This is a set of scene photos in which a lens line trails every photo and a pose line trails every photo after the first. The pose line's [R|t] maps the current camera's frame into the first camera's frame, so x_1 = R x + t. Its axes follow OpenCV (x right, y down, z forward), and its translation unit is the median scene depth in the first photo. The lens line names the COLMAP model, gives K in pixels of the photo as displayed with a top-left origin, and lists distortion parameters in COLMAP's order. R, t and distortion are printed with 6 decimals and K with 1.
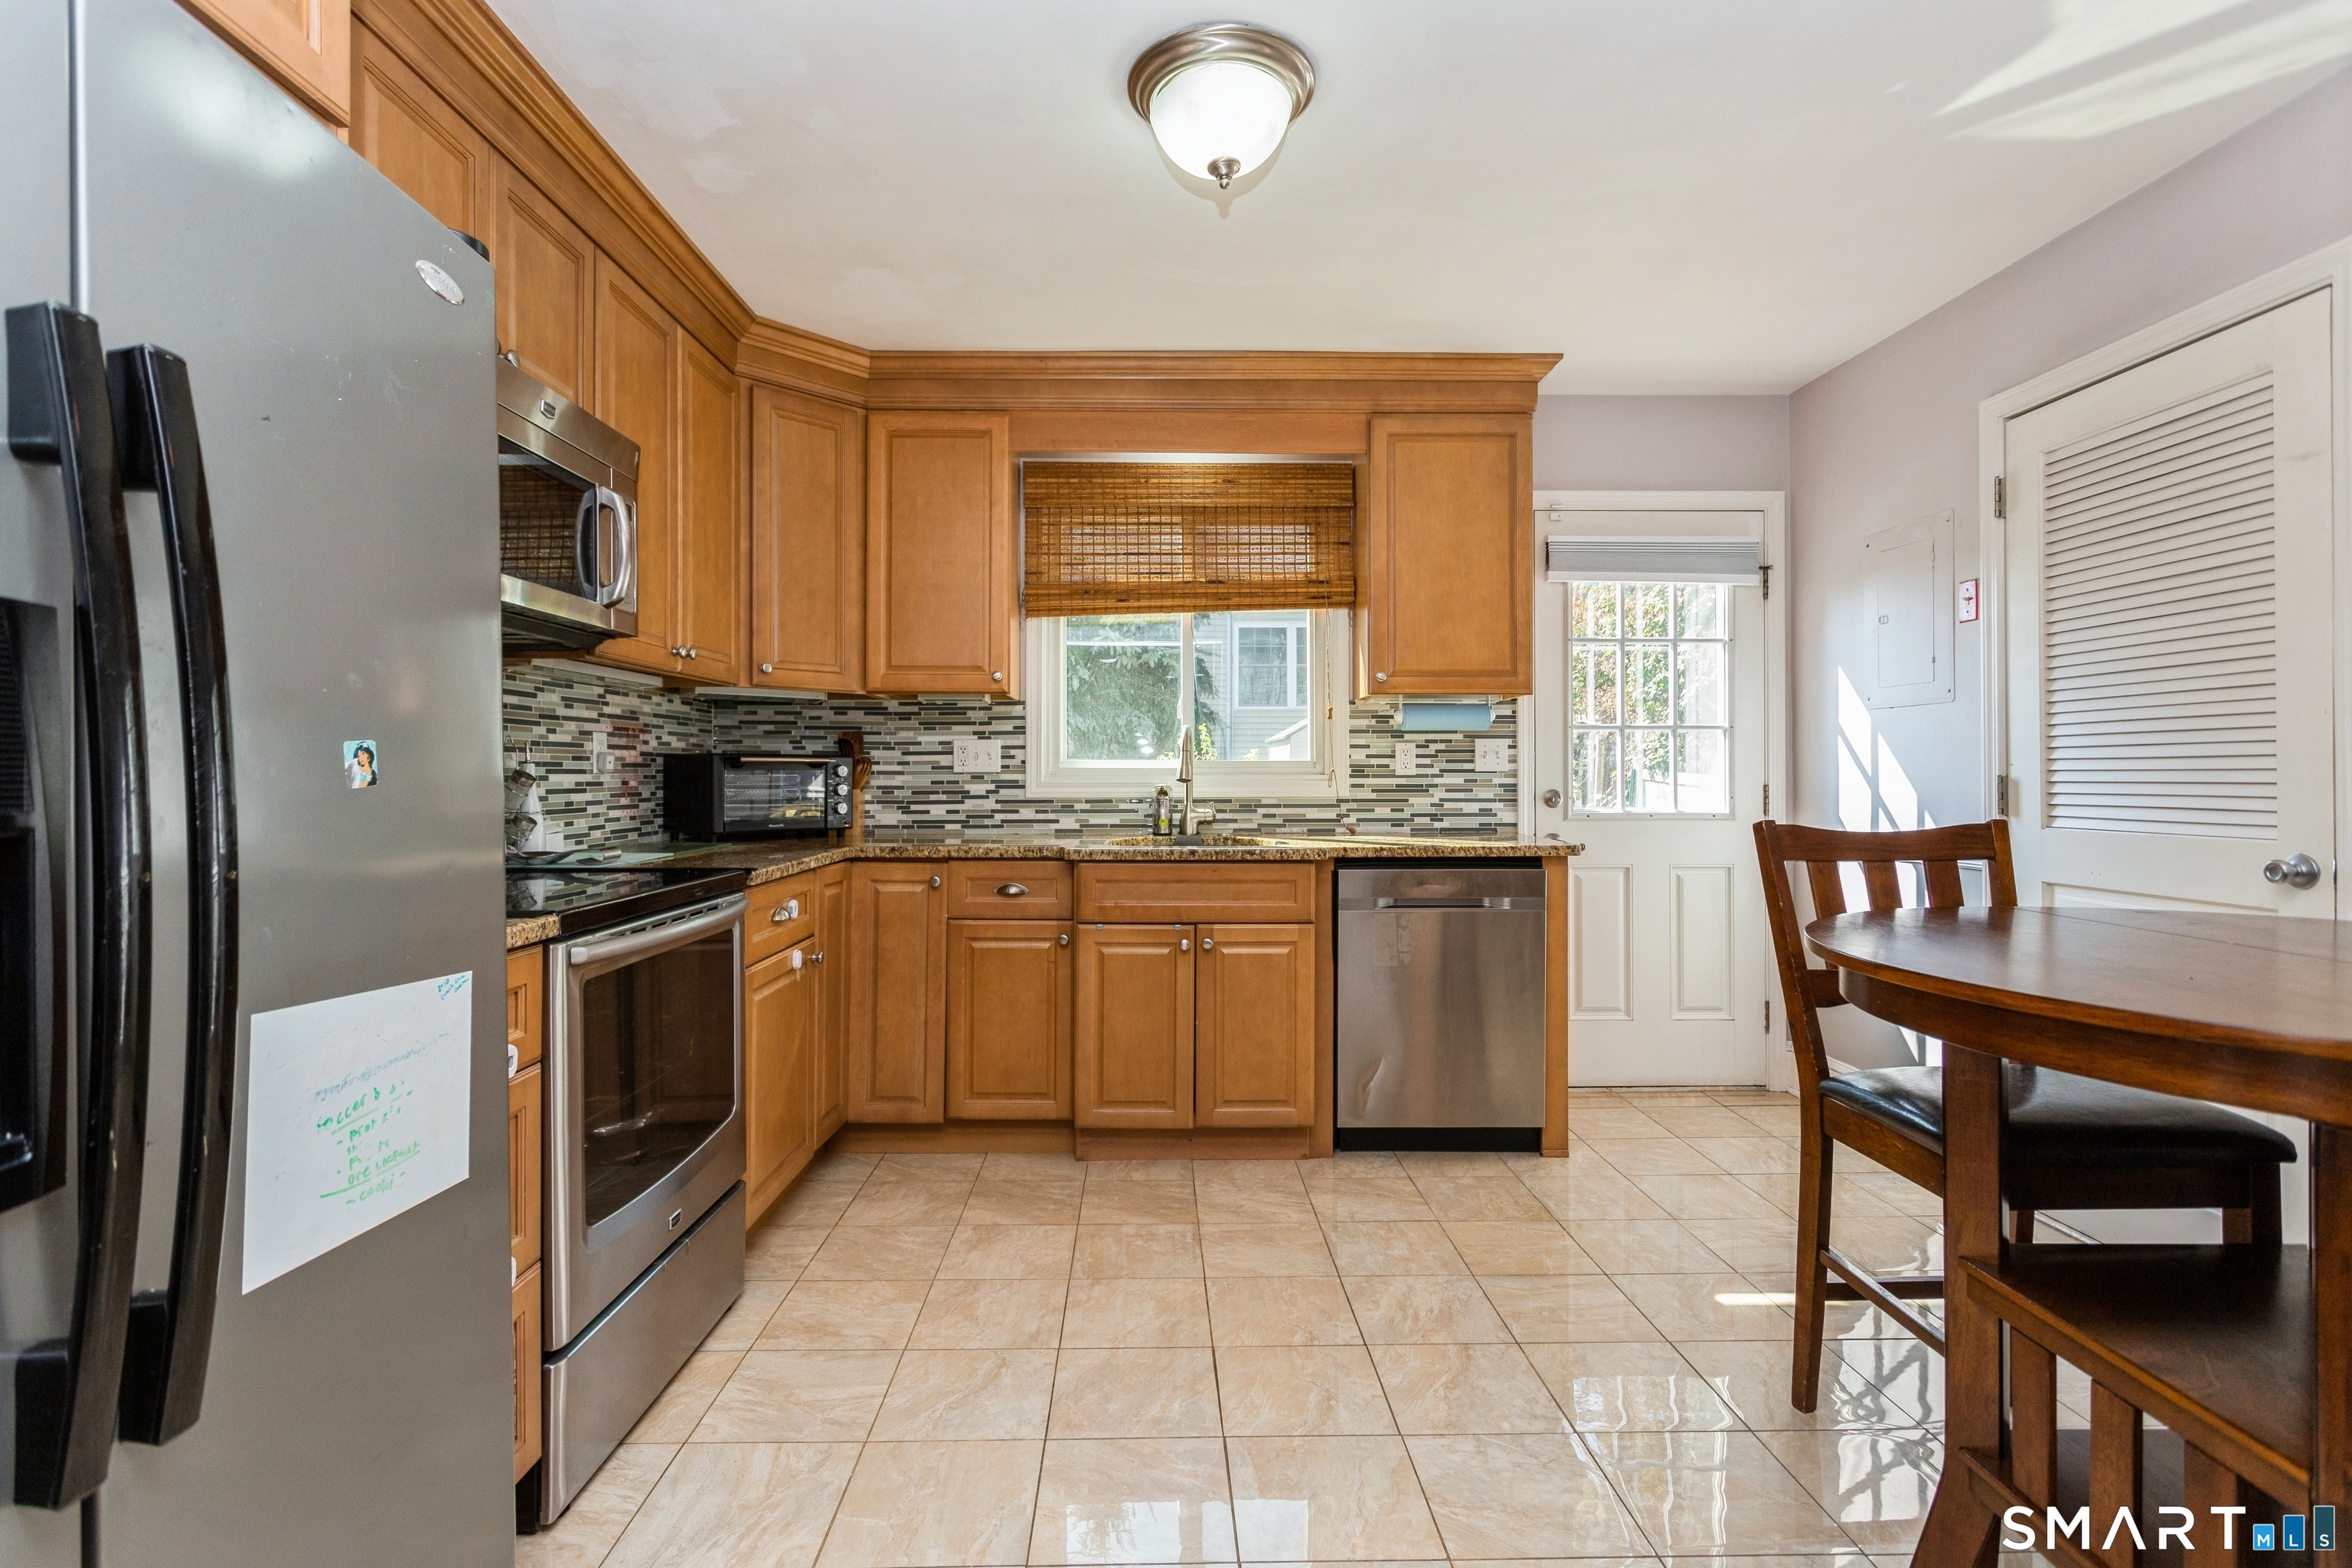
lens RADIAL K [[1127.7, 0, 1174.3], [0, 1127.7, 770.9], [0, 0, 1]] dist [0.000806, 0.000199]
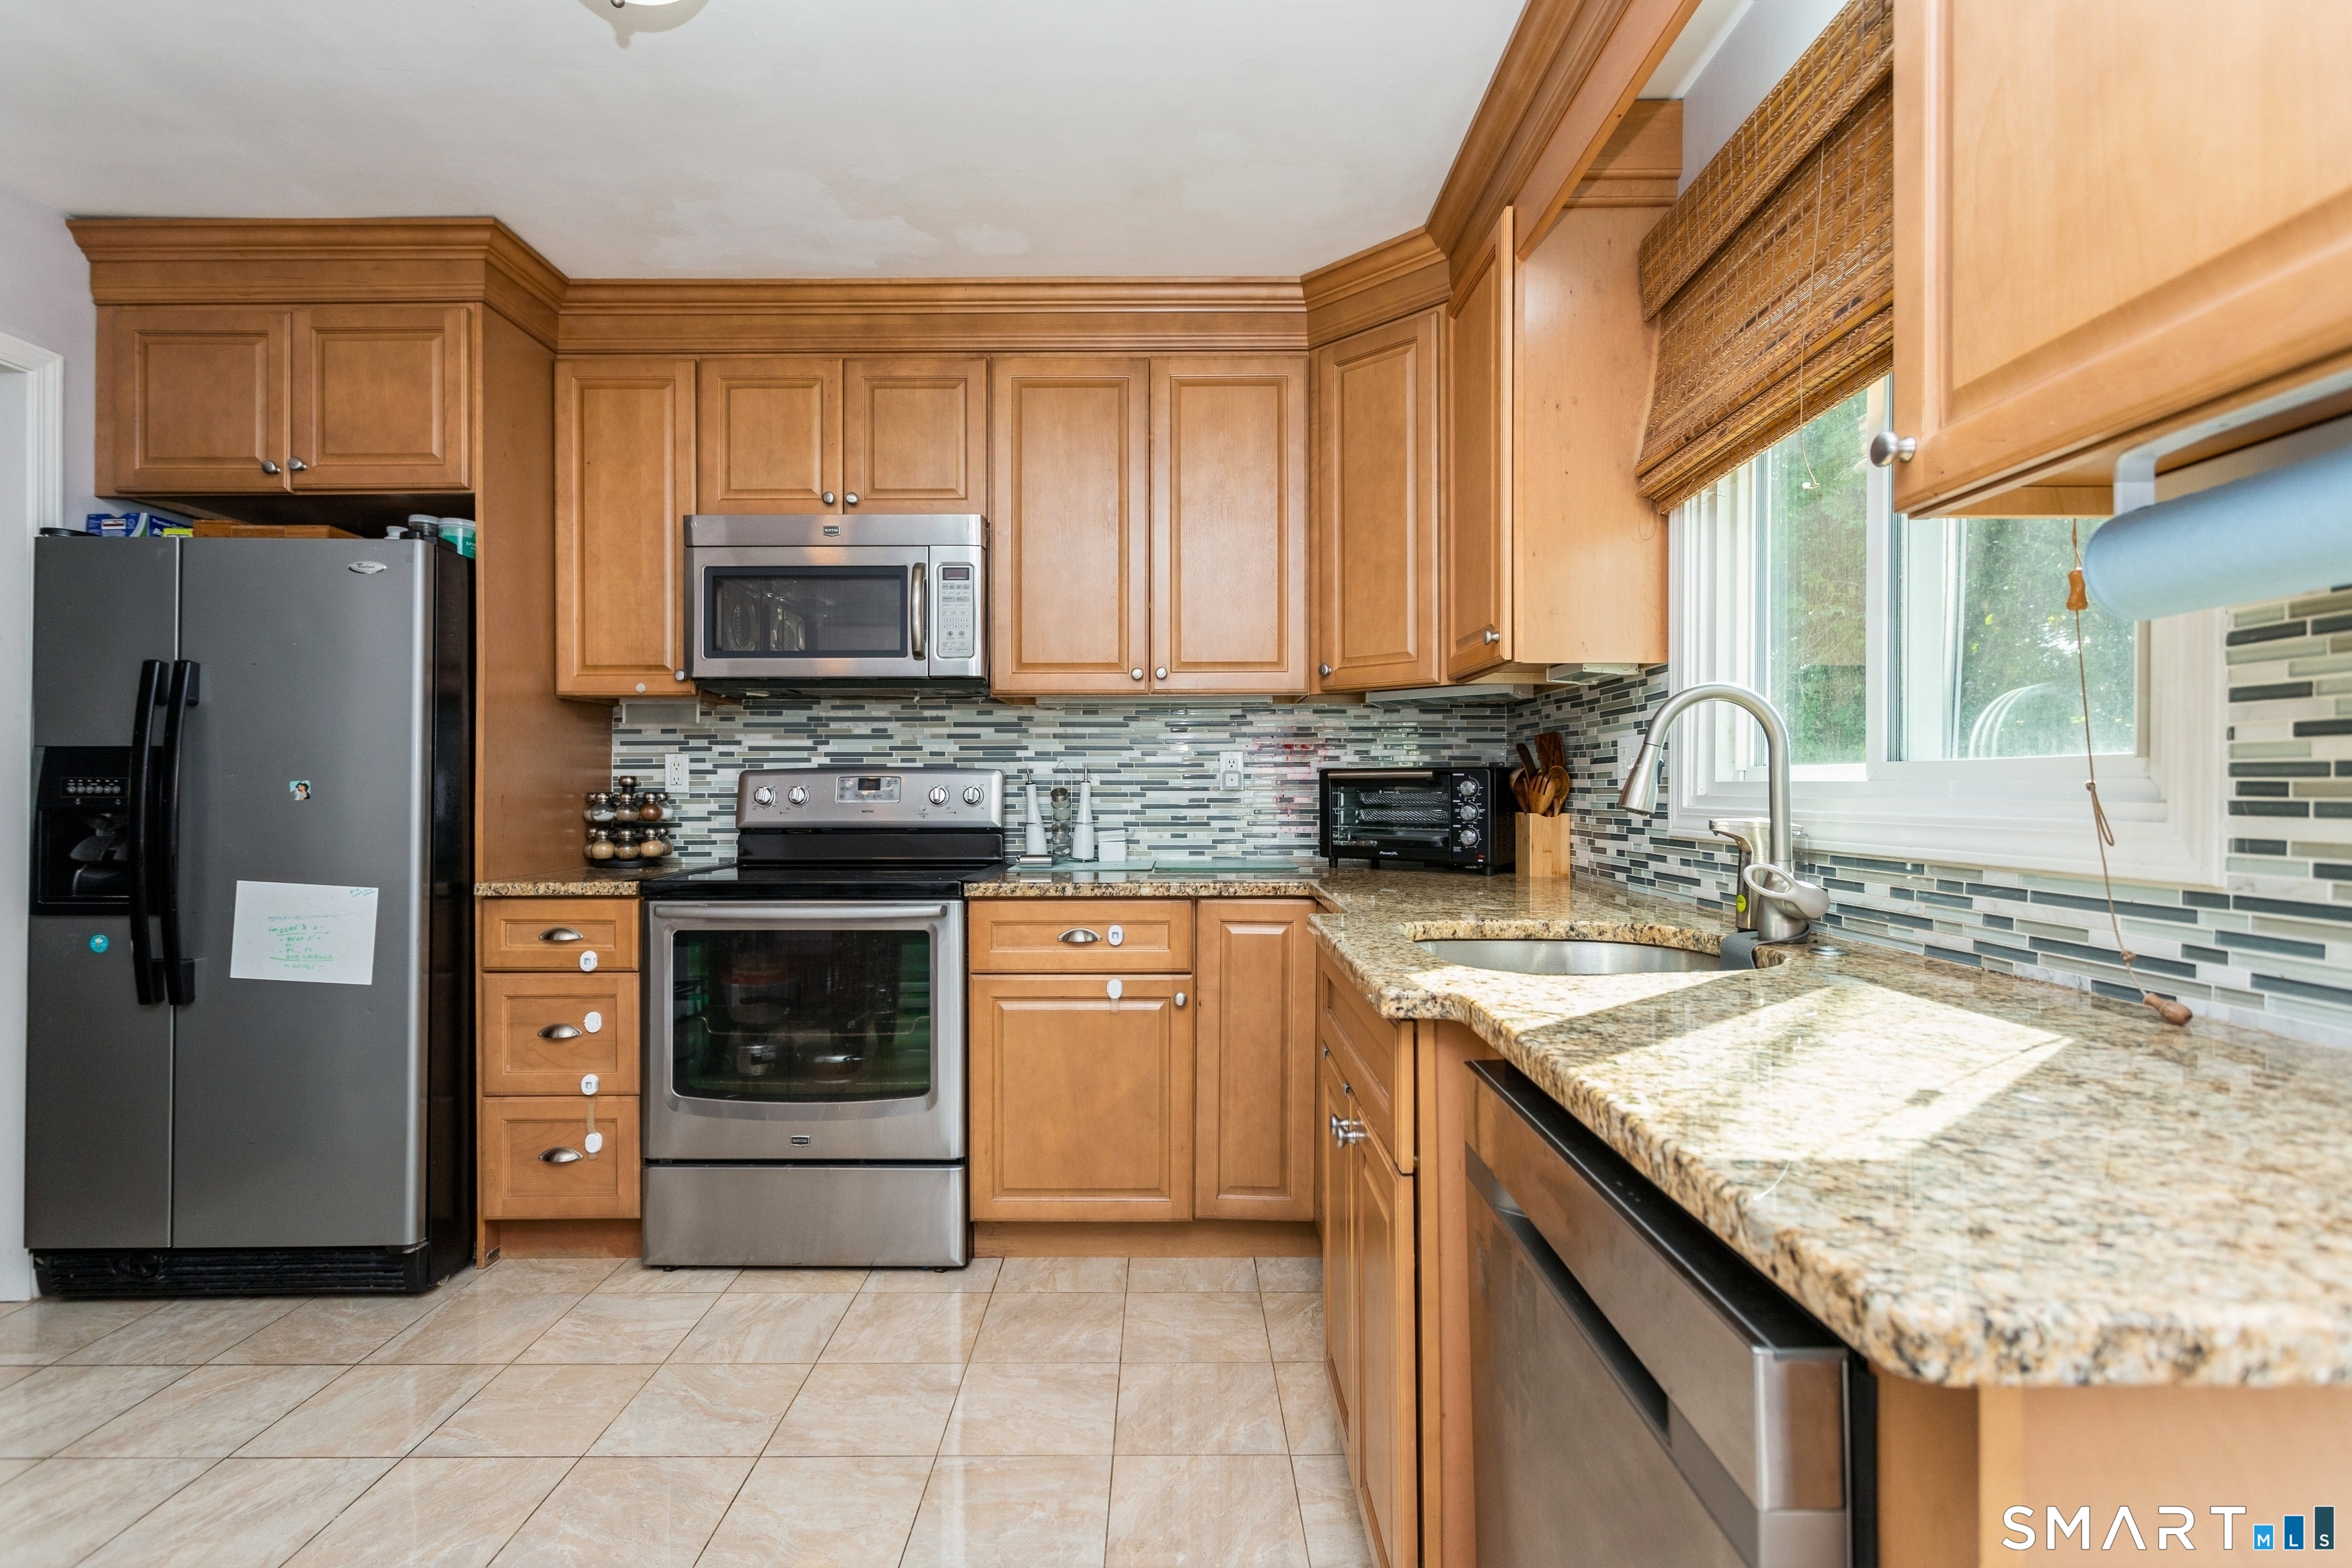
lens RADIAL K [[1113.0, 0, 1169.4], [0, 1113.0, 783.8], [0, 0, 1]] dist [0.001566, 0.000903]
pose [[-0.026587, -0.001874, -0.999645, 0.559475], [0.004522, 0.999988, -0.001995, -0.002332], [0.999636, -0.004574, -0.026579, 1.001928]]
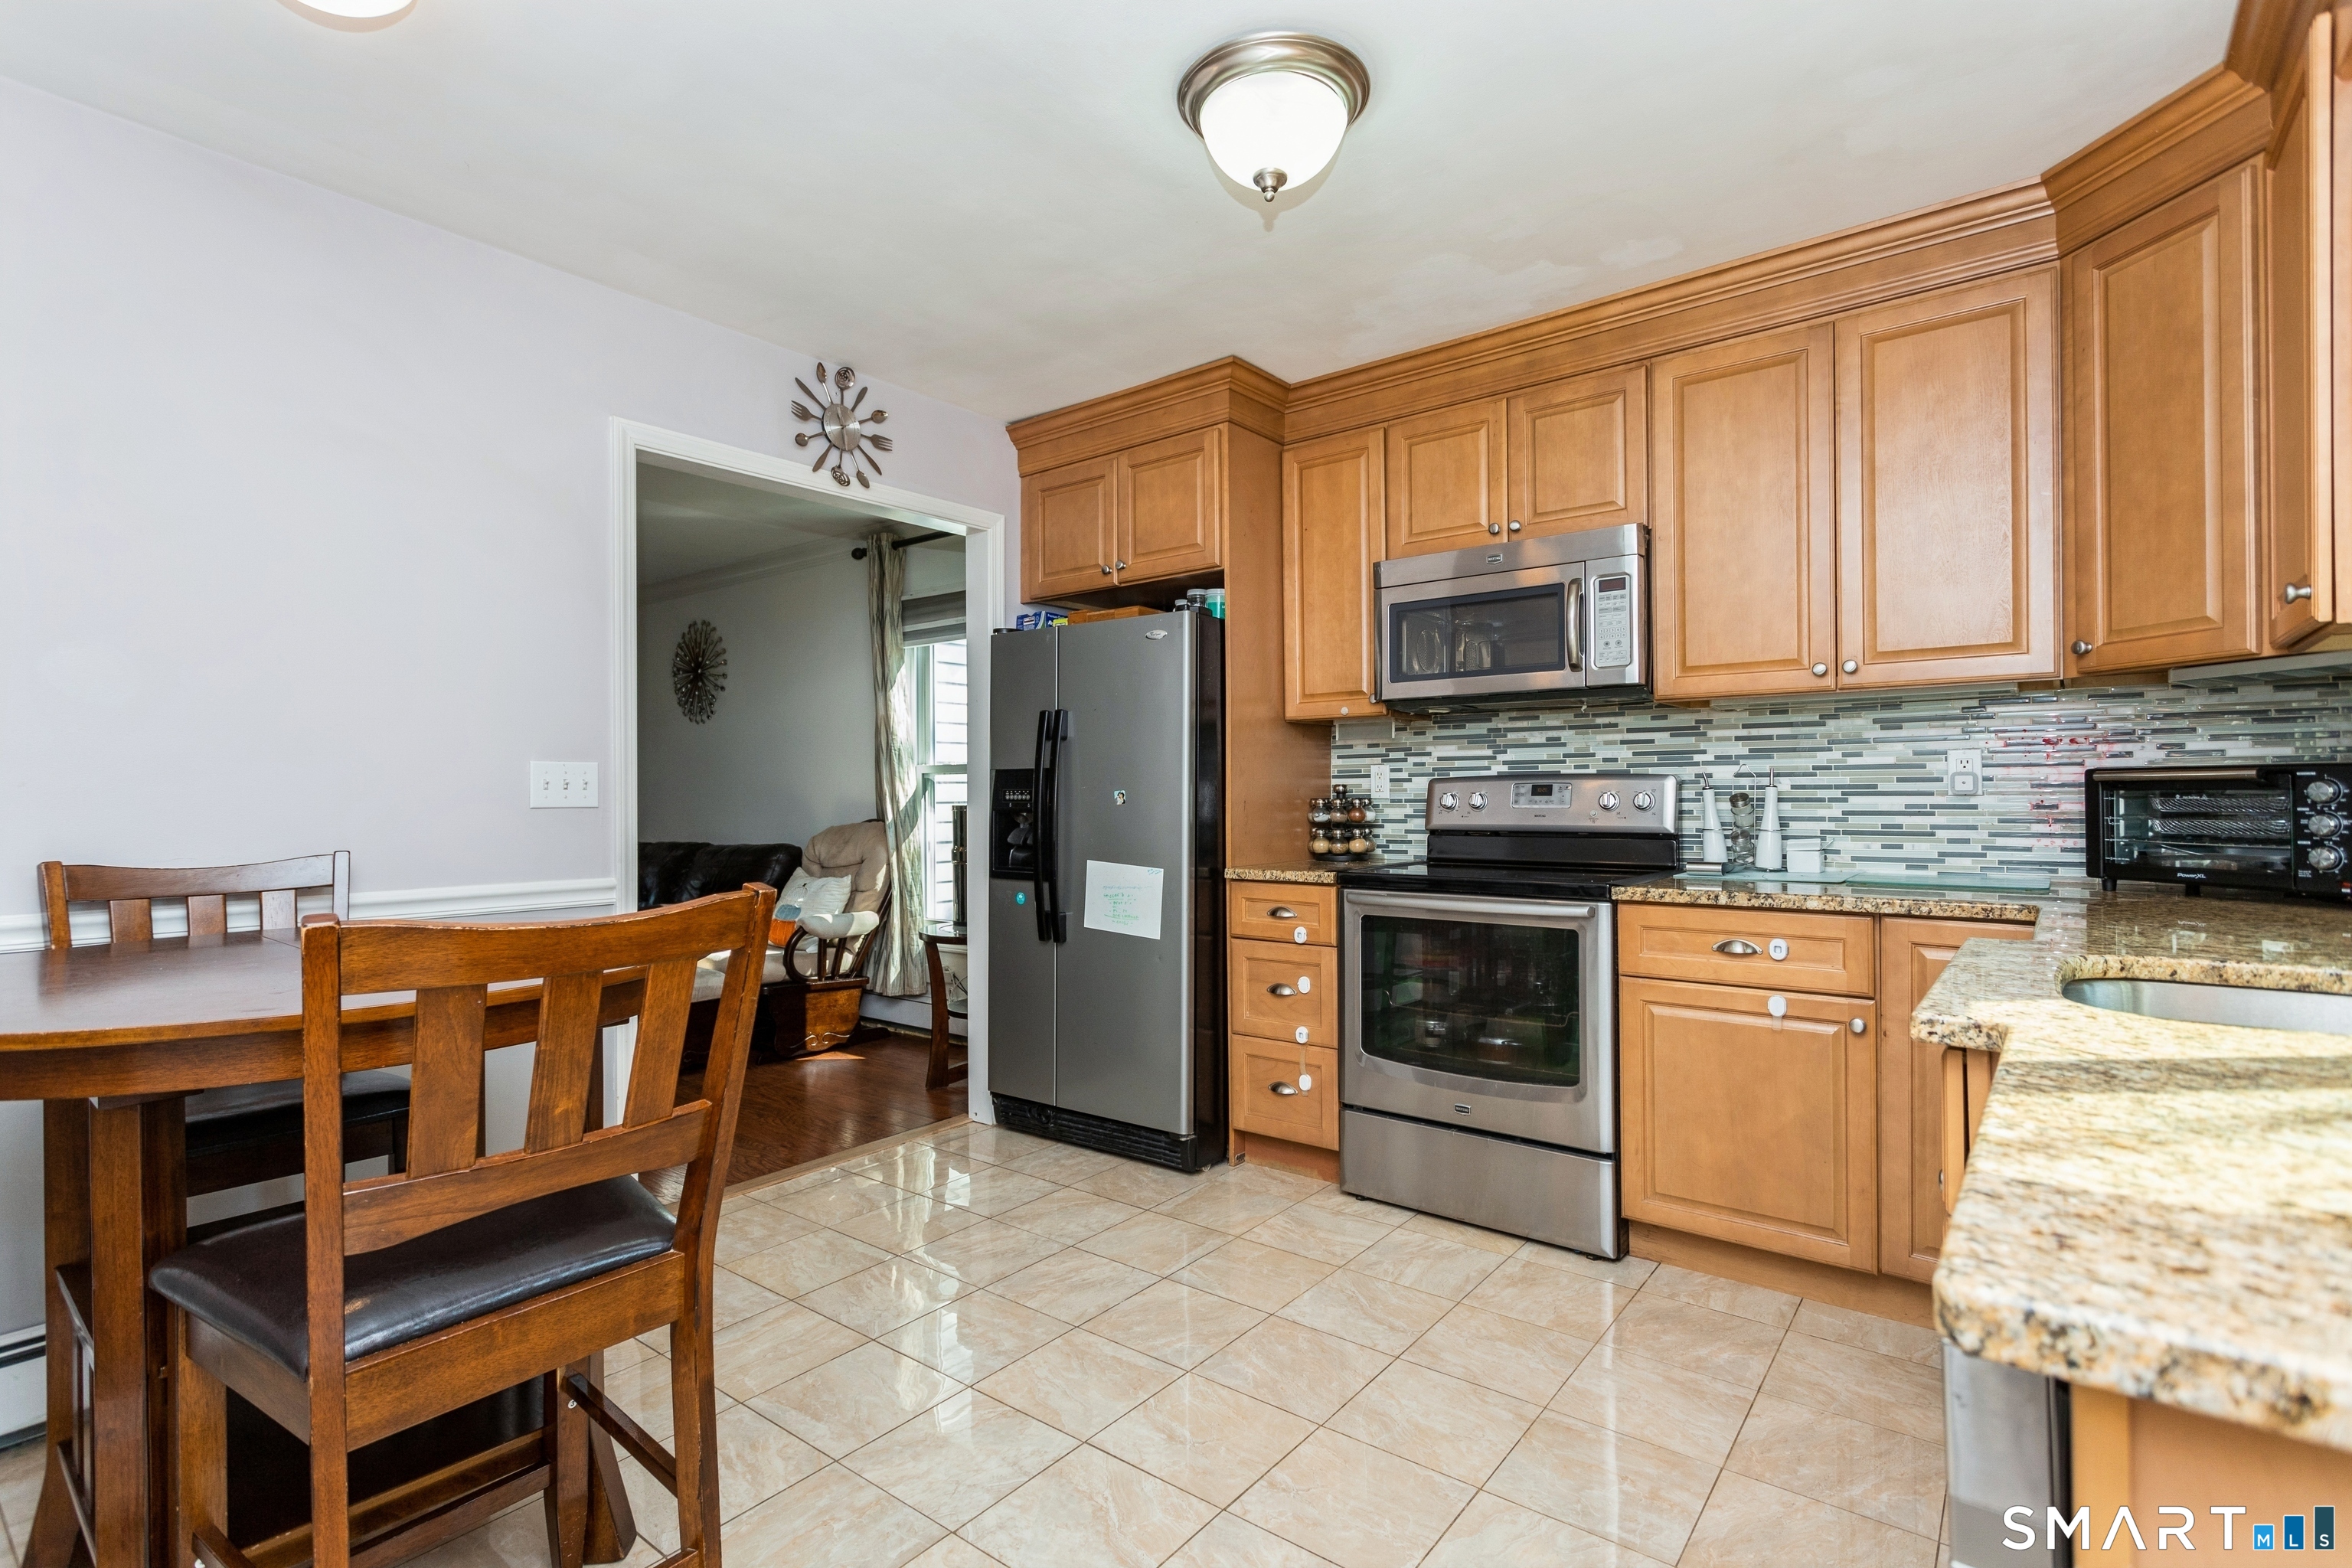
lens RADIAL K [[1113.0, 0, 1169.4], [0, 1113.0, 783.8], [0, 0, 1]] dist [0.001566, 0.000903]
pose [[-0.642247, -0.001409, -0.766497, 0.609010], [0.009642, 0.999904, -0.009917, -0.004280], [0.766437, -0.013760, -0.642172, 1.122005]]
